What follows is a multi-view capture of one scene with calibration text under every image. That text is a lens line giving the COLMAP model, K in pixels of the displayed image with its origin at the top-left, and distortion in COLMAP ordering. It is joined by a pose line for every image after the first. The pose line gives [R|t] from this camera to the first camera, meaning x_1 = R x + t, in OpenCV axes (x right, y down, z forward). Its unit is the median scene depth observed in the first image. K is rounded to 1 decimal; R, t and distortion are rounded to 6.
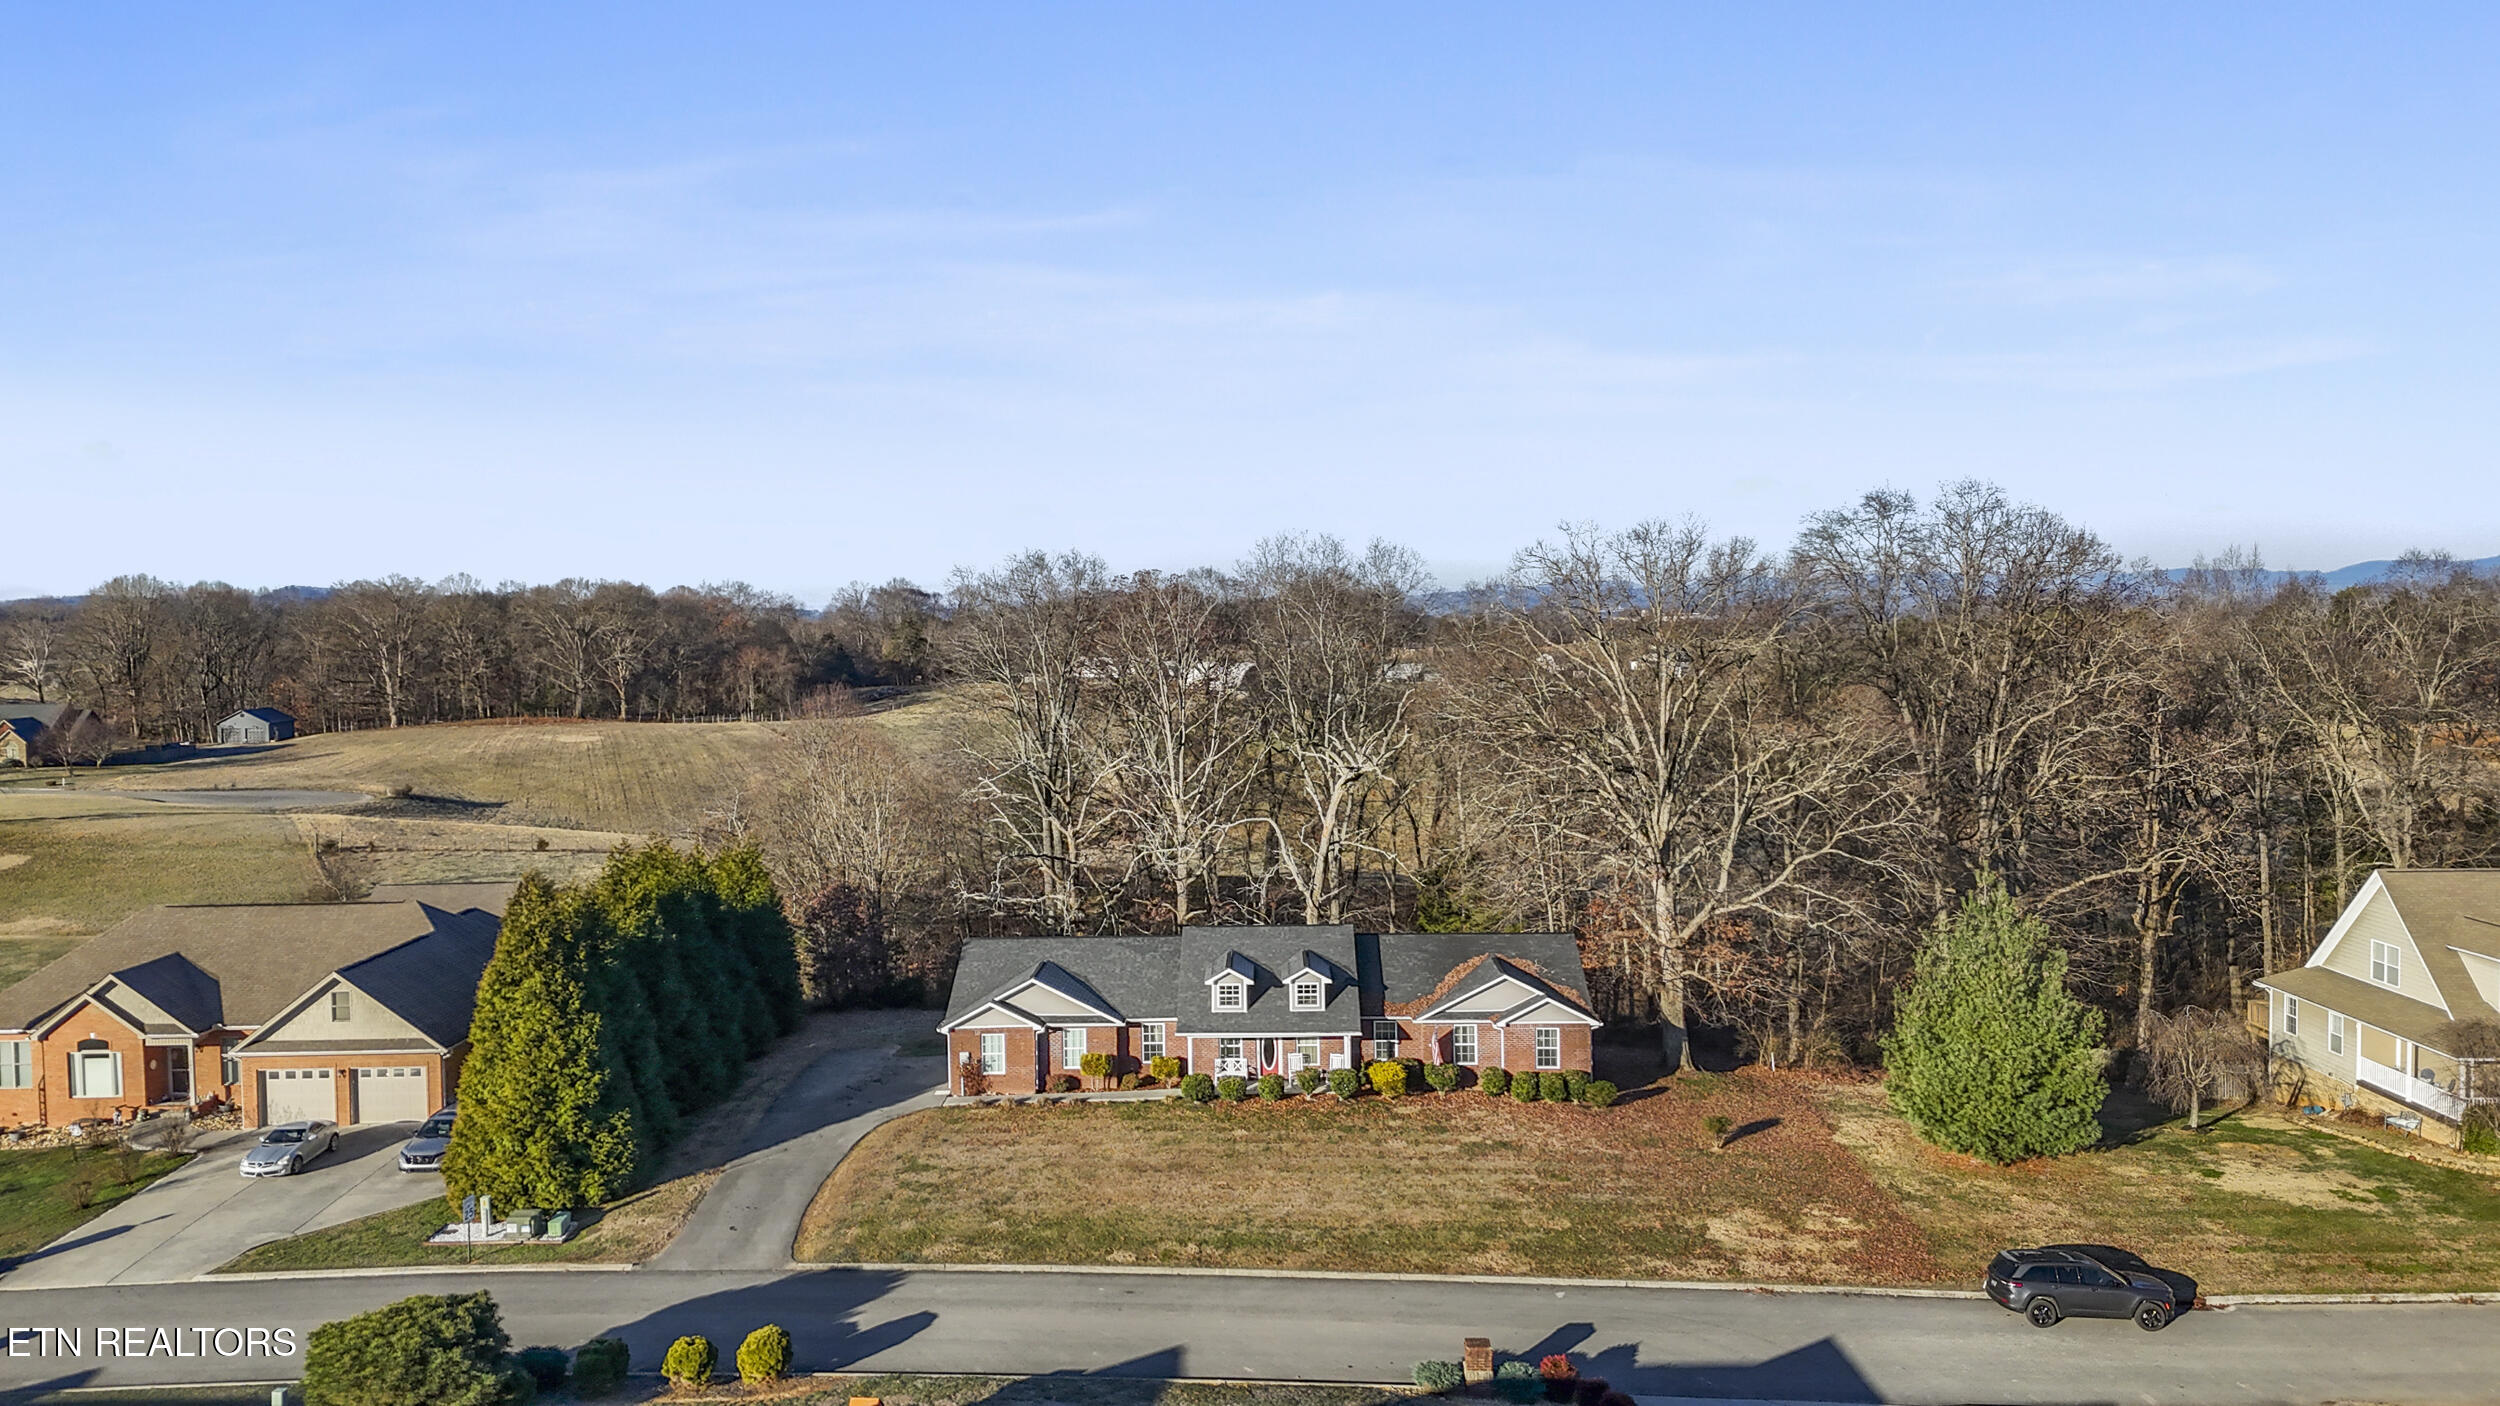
lens RADIAL K [[1875.5, 0, 1248.7], [0, 1875.5, 695.4], [0, 0, 1]] dist [0.047214, -0.030847]
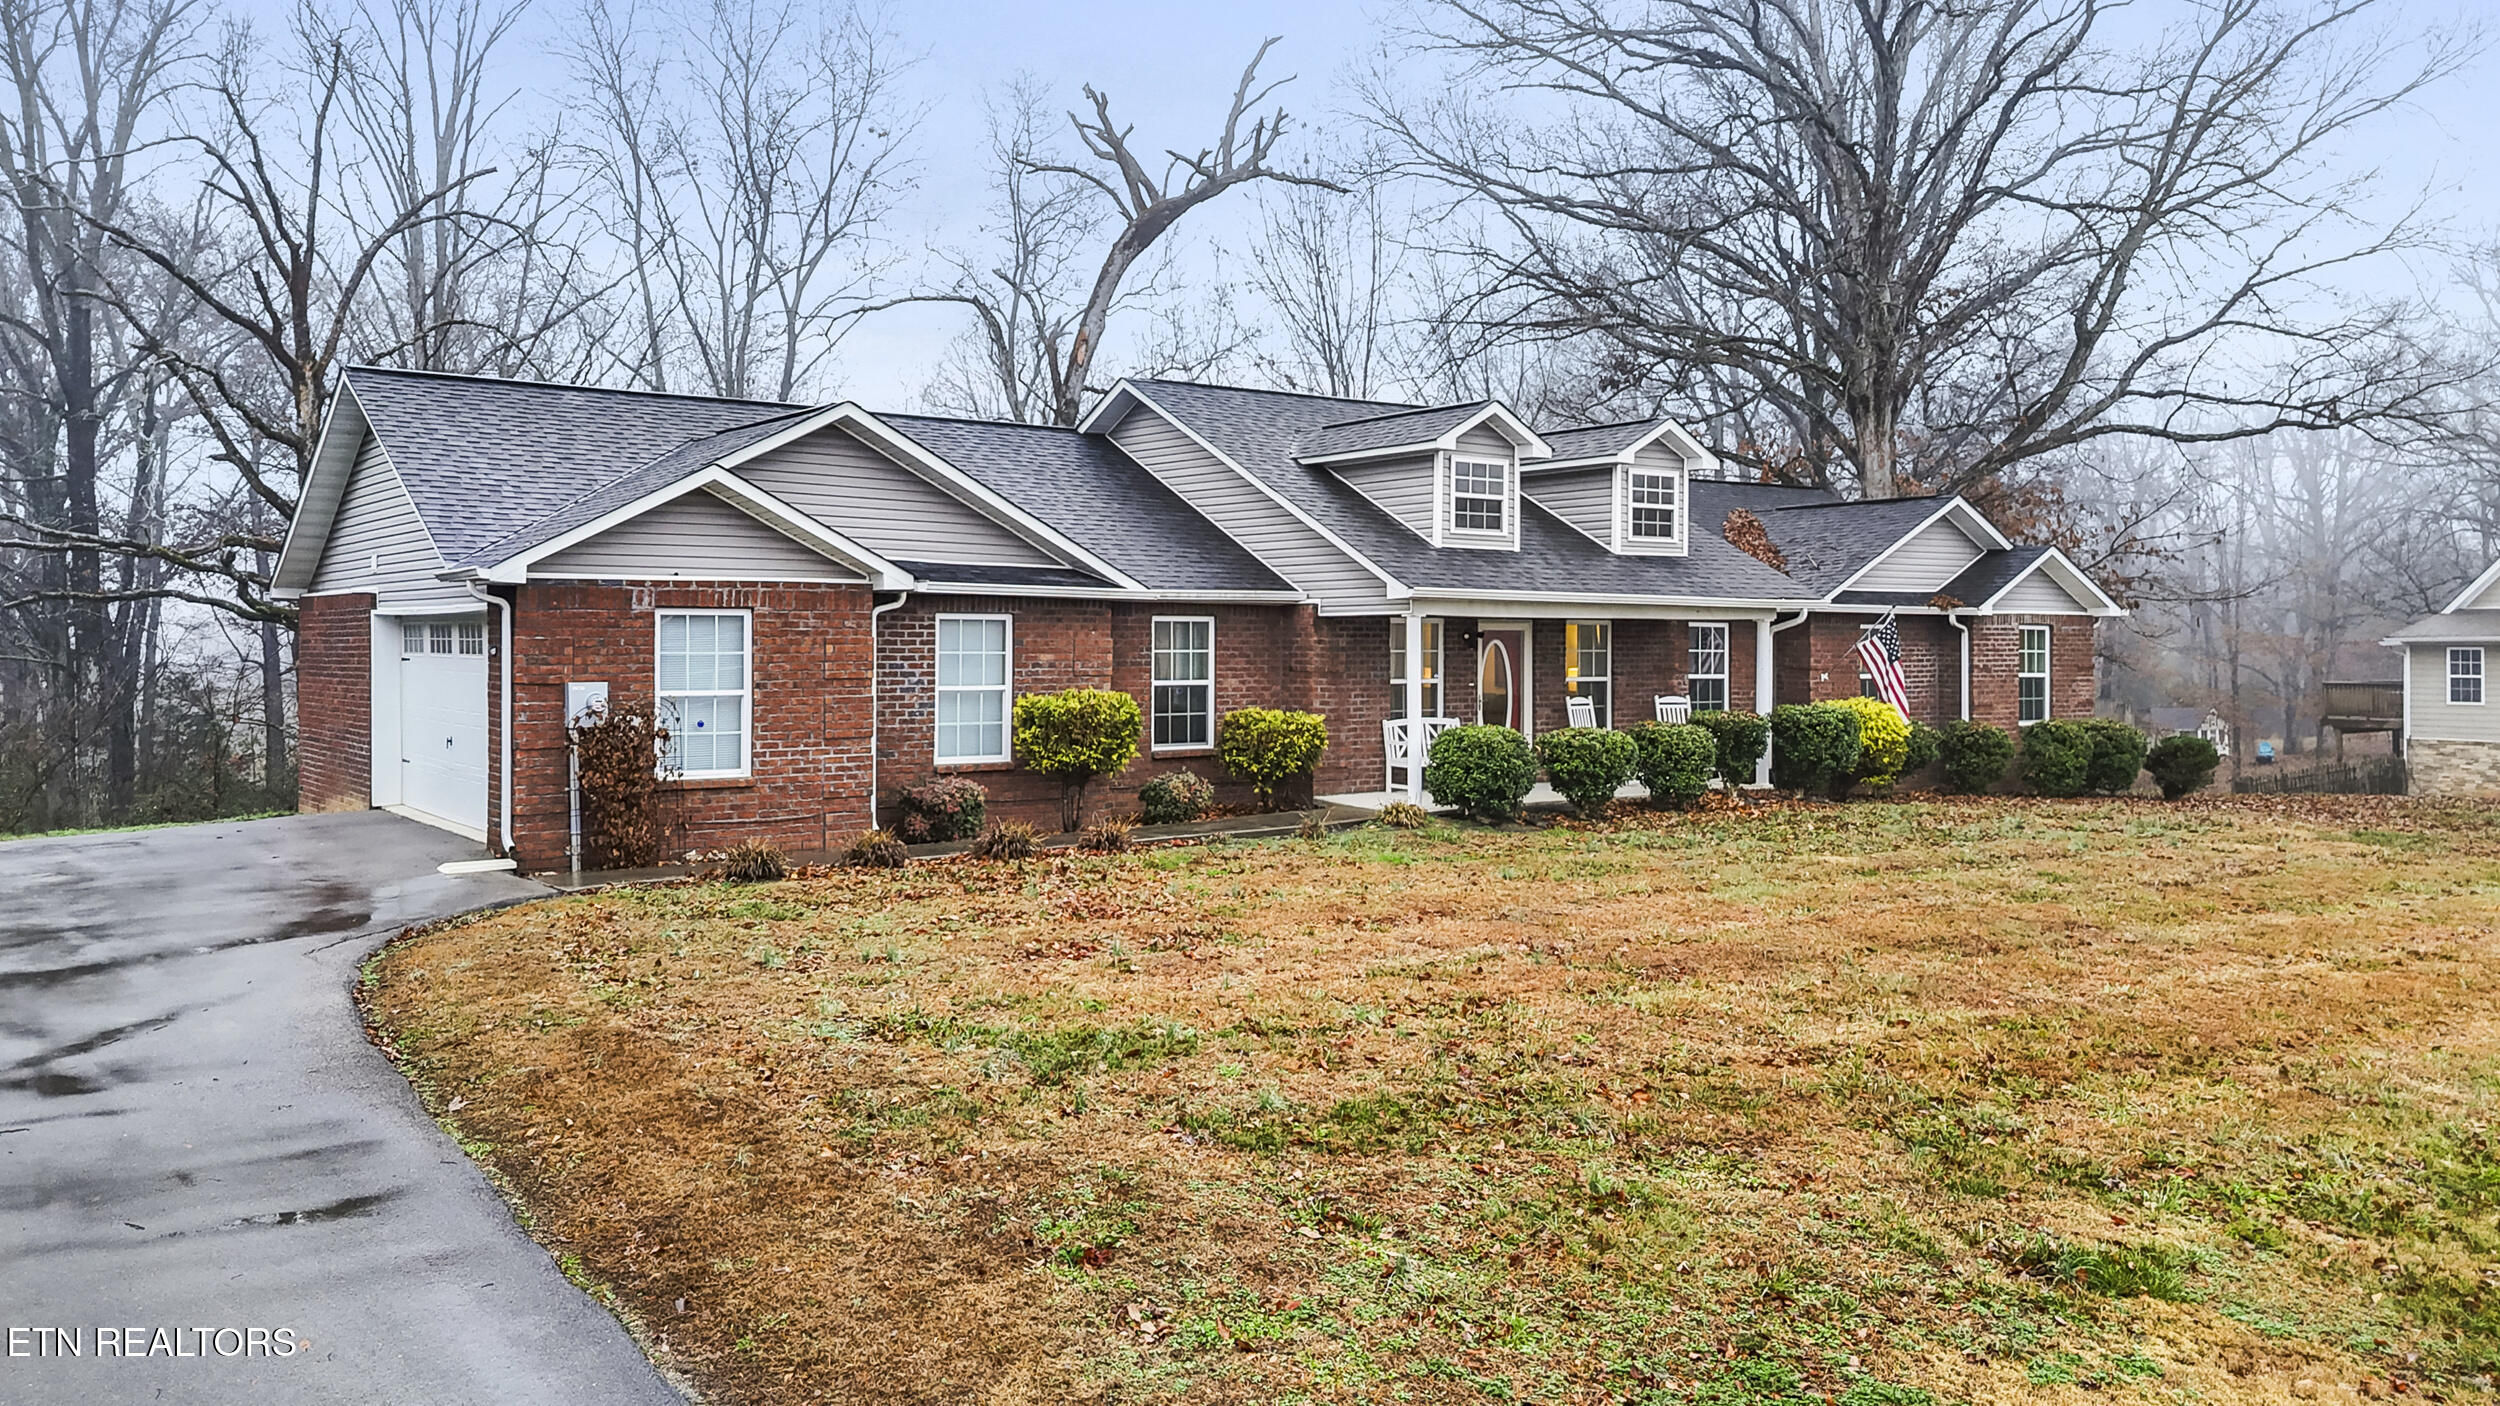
lens RADIAL K [[1875.5, 0, 1251.7], [0, 1875.5, 713.3], [0, 0, 1]] dist [0.047214, -0.030847]
pose [[0.798994, -0.003316, 0.601330, -0.235319], [0.018370, 0.999653, -0.018895, 0.209129], [-0.601059, 0.026143, 0.798777, 0.806043]]
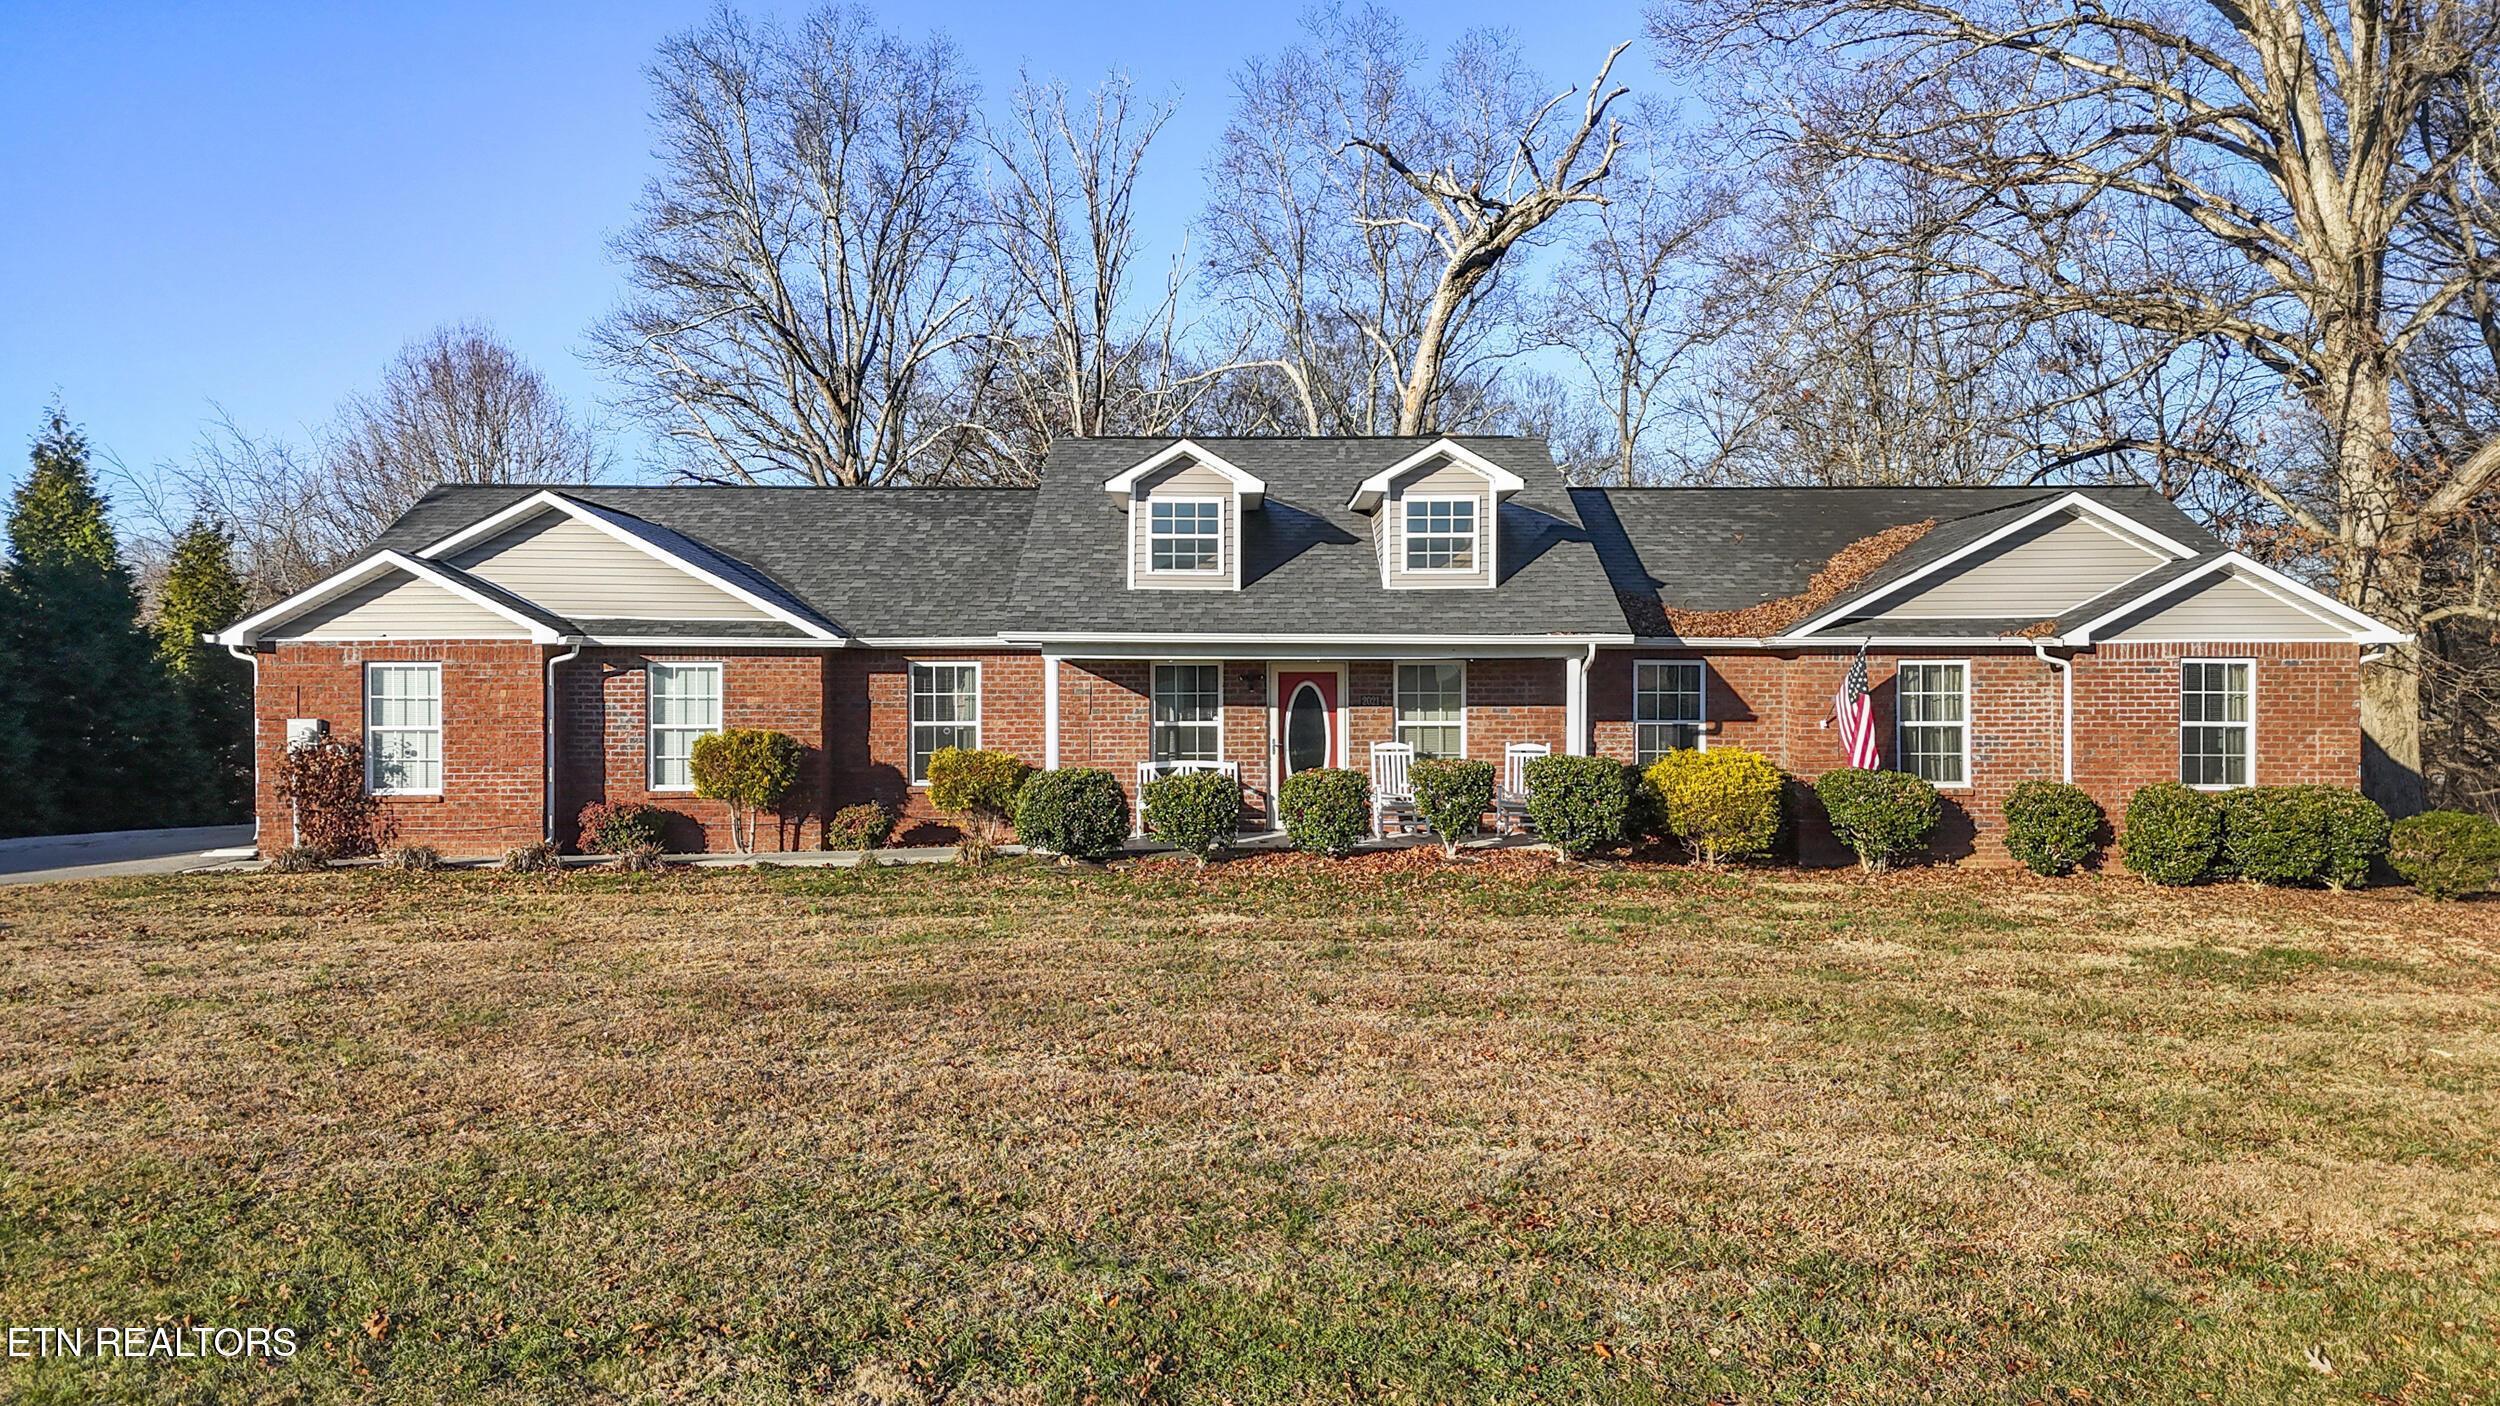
lens RADIAL K [[1875.5, 0, 1254.9], [0, 1875.5, 684.4], [0, 0, 1]] dist [0.047214, -0.030847]
pose [[0.999577, 0.014698, 0.025106, -0.006525], [-0.013184, 0.998144, -0.059459, 0.210186], [-0.025933, 0.059102, 0.997915, 0.724359]]
